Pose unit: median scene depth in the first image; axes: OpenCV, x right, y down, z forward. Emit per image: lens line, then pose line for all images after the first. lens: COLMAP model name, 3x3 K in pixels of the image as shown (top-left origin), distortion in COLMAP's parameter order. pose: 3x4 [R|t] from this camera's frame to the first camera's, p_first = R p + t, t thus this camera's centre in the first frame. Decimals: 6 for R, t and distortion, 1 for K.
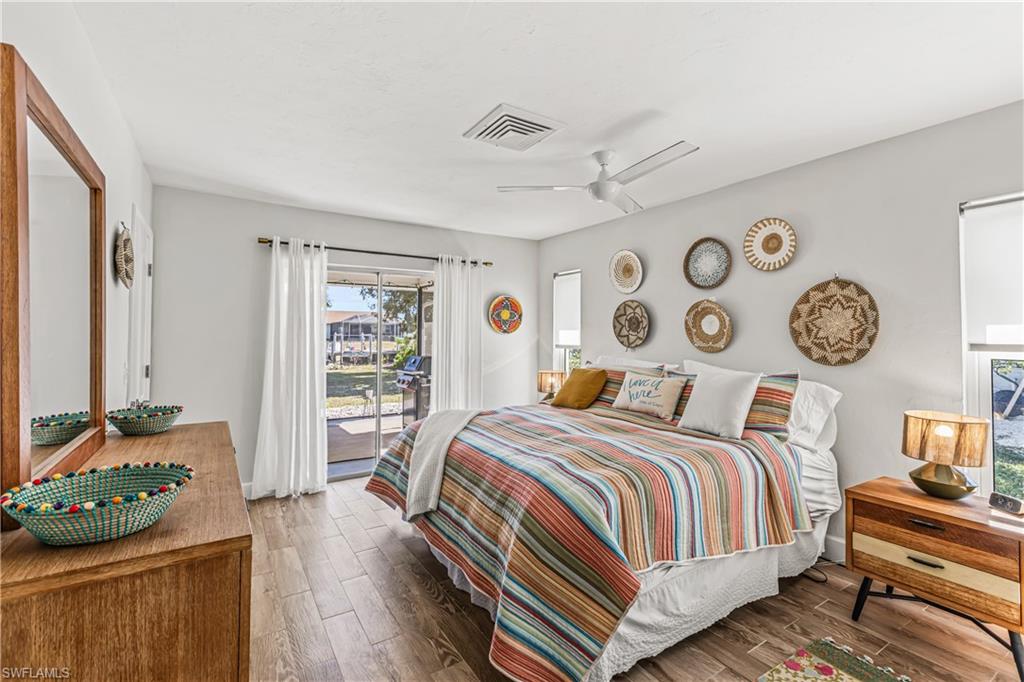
lens RADIAL K [[463.1, 0, 506.9], [0, 463.1, 333.0], [0, 0, 1]] dist [0.001596, 0.000014]
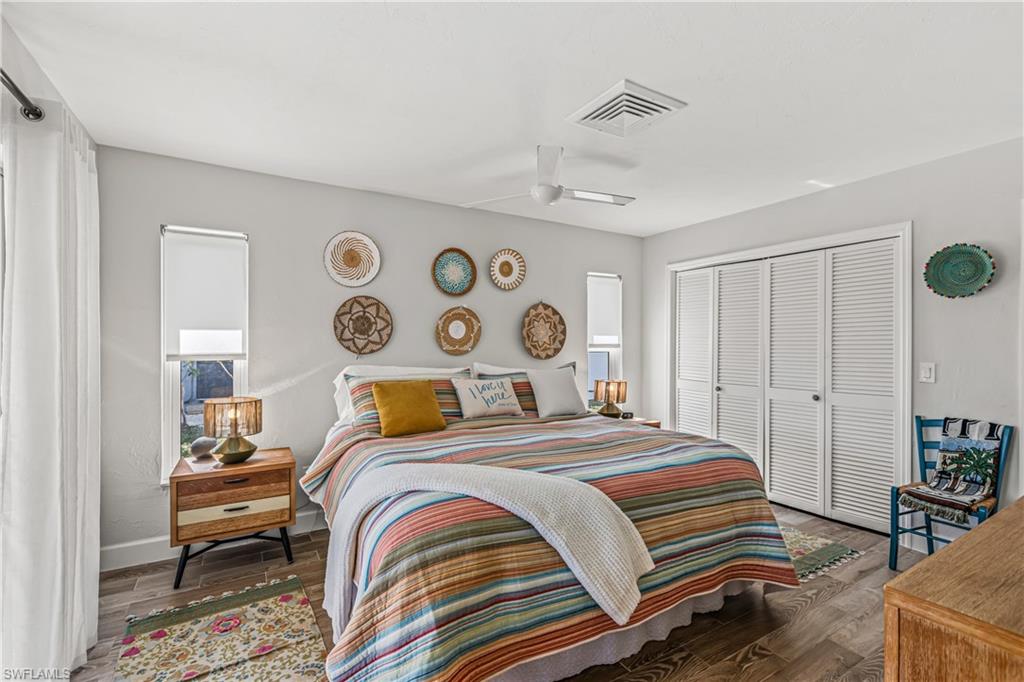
lens RADIAL K [[463.1, 0, 508.7], [0, 463.1, 346.7], [0, 0, 1]] dist [0.001596, 0.000014]
pose [[0.020390, -0.015194, 0.999677, -0.746850], [-0.009283, 0.999839, 0.015386, 0.005197], [-0.999749, -0.009594, 0.020246, 0.992991]]
